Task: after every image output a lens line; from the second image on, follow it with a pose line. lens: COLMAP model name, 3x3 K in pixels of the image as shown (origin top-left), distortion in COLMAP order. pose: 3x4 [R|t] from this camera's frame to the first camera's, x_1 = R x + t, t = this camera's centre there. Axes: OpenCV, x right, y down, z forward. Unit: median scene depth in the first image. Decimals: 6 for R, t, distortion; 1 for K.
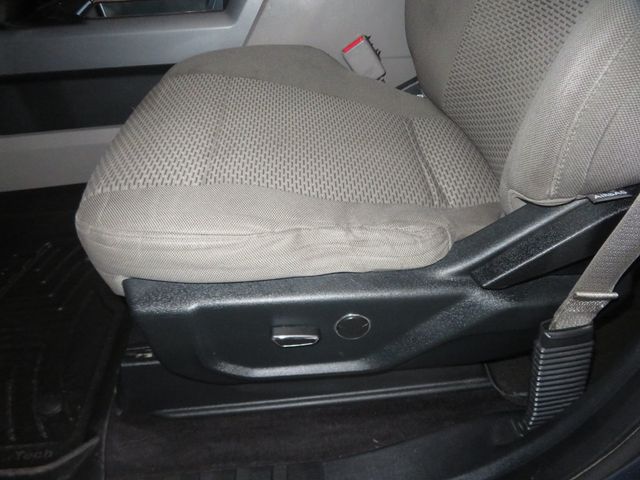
lens RADIAL K [[461.0, 0, 320.4], [0, 461.0, 240.3], [0, 0, 1]] dist [-0.015483, 0.016079]
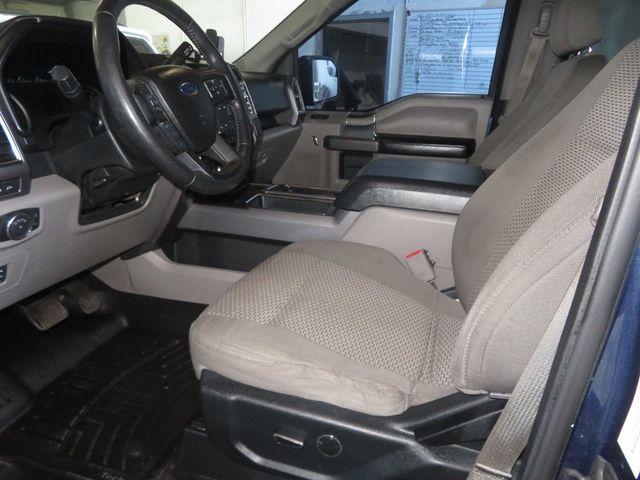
lens RADIAL K [[461.0, 0, 323.2], [0, 461.0, 240.7], [0, 0, 1]] dist [-0.015483, 0.016079]
pose [[0.934684, 0.184352, -0.303941, 0.386172], [-0.275447, 0.916080, -0.291421, 0.026306], [0.224710, 0.356107, 0.907025, -0.554756]]
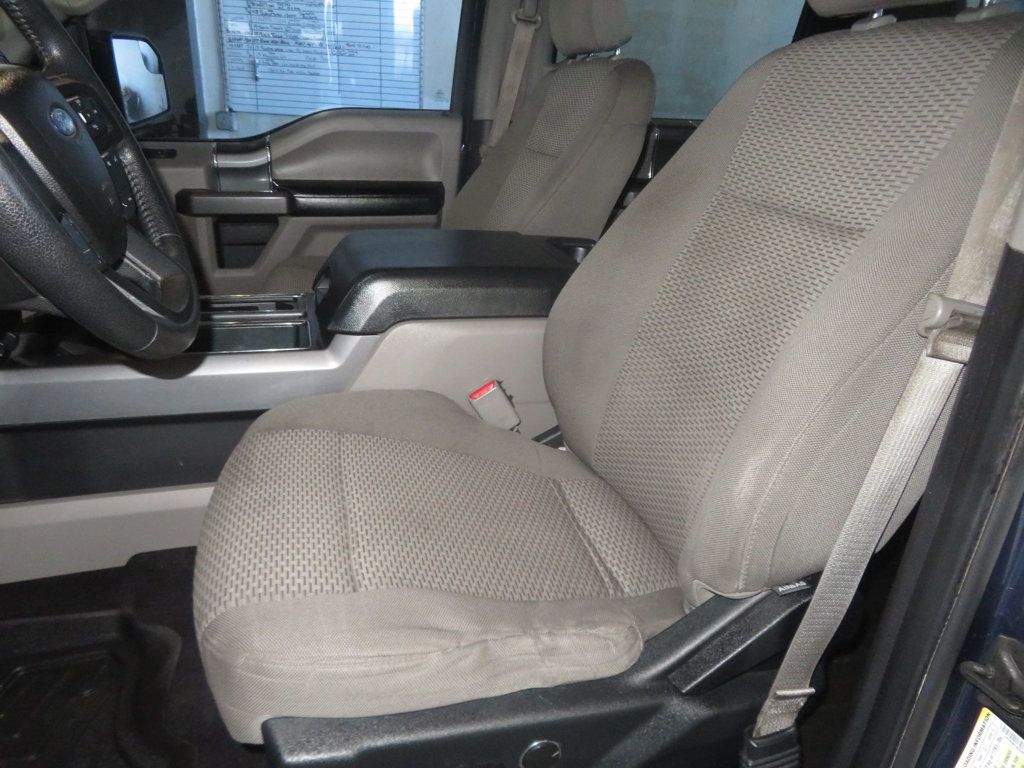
lens RADIAL K [[737.6, 0, 515.7], [0, 737.6, 384.0], [0, 0, 1]] dist [-0.015483, 0.016079]
pose [[0.972653, 0.012584, 0.231921, -0.303314], [0.056887, 0.955211, -0.290405, -0.075643], [-0.225188, 0.295657, 0.928374, -0.442525]]
